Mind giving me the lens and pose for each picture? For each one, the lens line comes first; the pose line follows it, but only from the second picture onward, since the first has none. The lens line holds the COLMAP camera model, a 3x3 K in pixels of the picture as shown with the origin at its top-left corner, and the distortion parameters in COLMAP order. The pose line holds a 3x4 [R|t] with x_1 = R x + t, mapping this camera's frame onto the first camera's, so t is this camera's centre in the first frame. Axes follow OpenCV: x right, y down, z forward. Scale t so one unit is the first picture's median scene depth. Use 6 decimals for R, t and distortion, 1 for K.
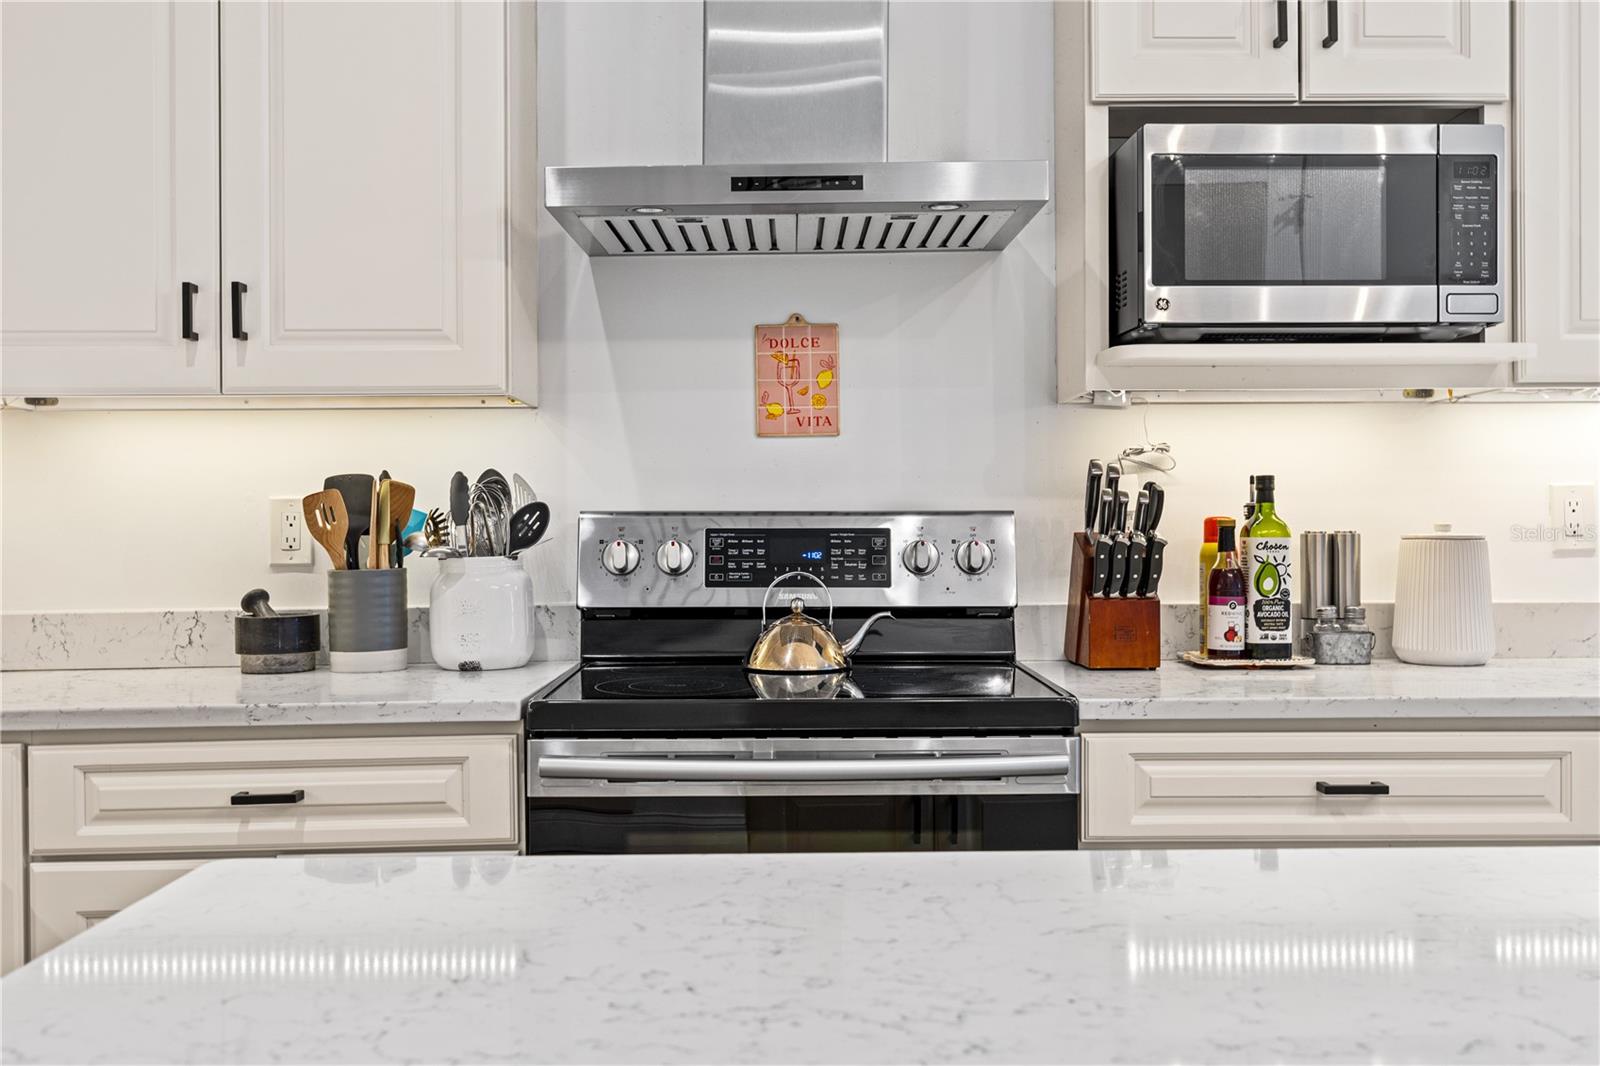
lens RADIAL K [[1513.7, 0, 796.3], [0, 1513.7, 534.3], [0, 0, 1]] dist [-0.002766, 0.000000]
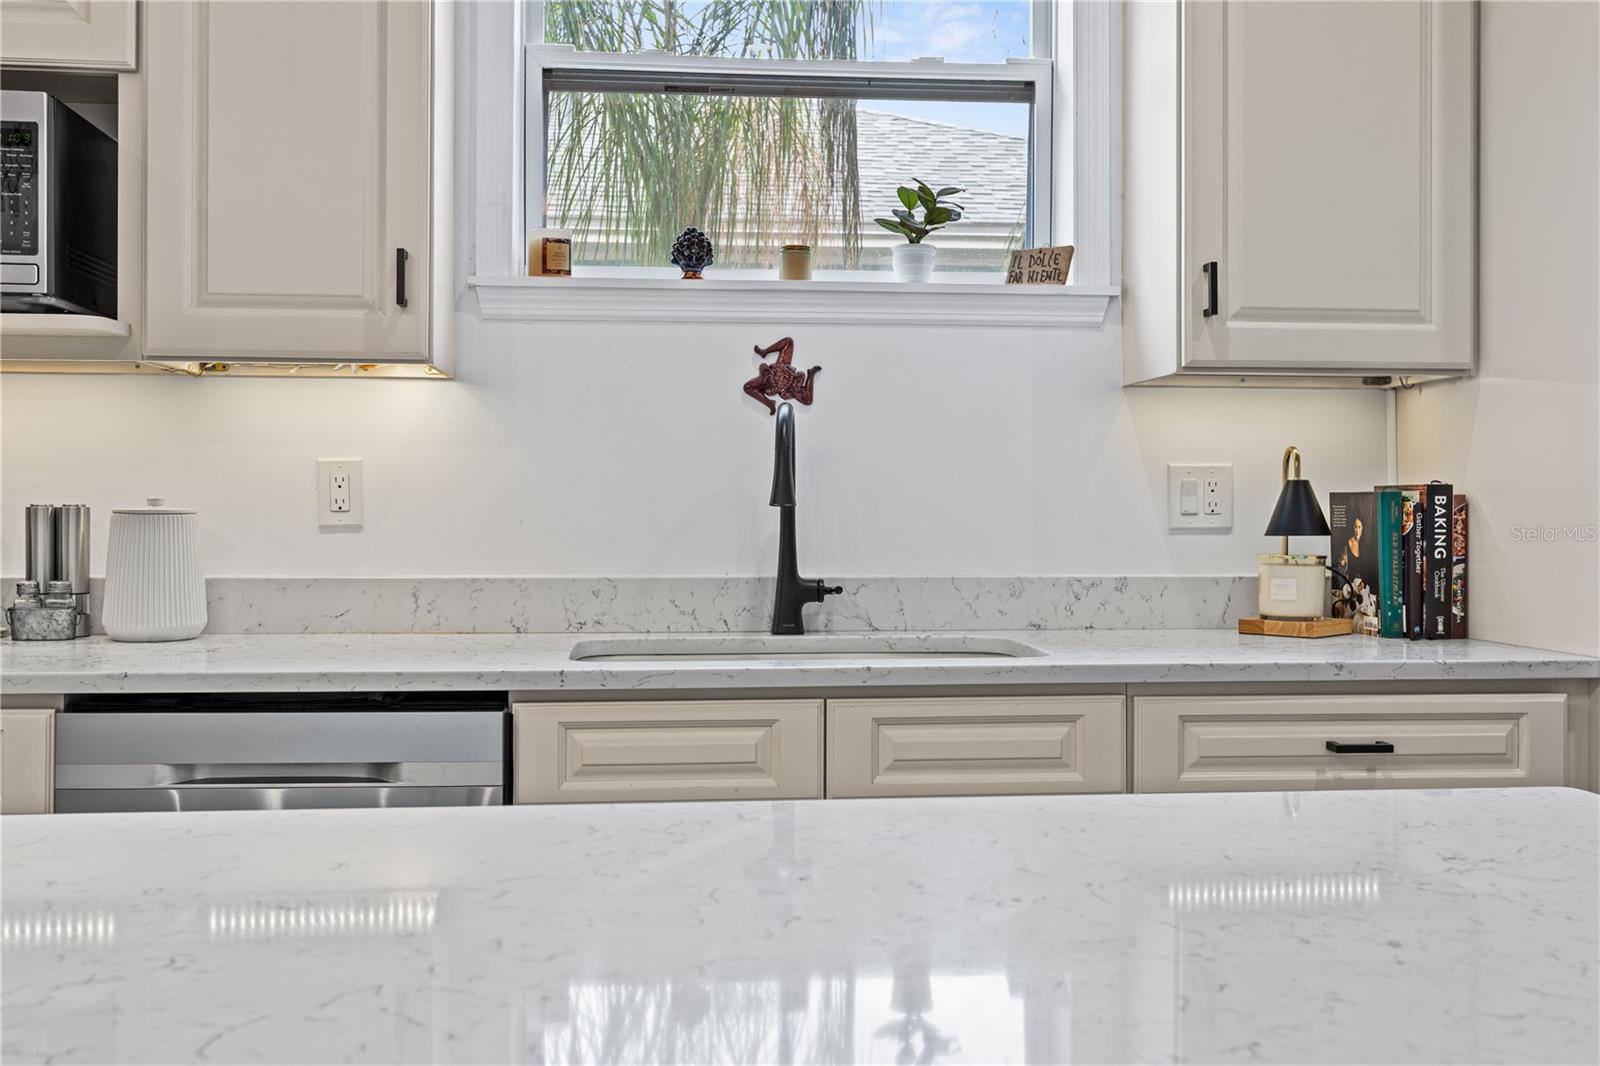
lens RADIAL K [[1473.0, 0, 795.9], [0, 1473.0, 539.0], [0, 0, 1]] dist [-0.009332, 0.000000]
pose [[0.996387, 0.007584, 0.084586, 0.787524], [-0.009401, 0.999733, 0.021108, -0.004631], [-0.084403, -0.021827, 0.996193, 0.002748]]
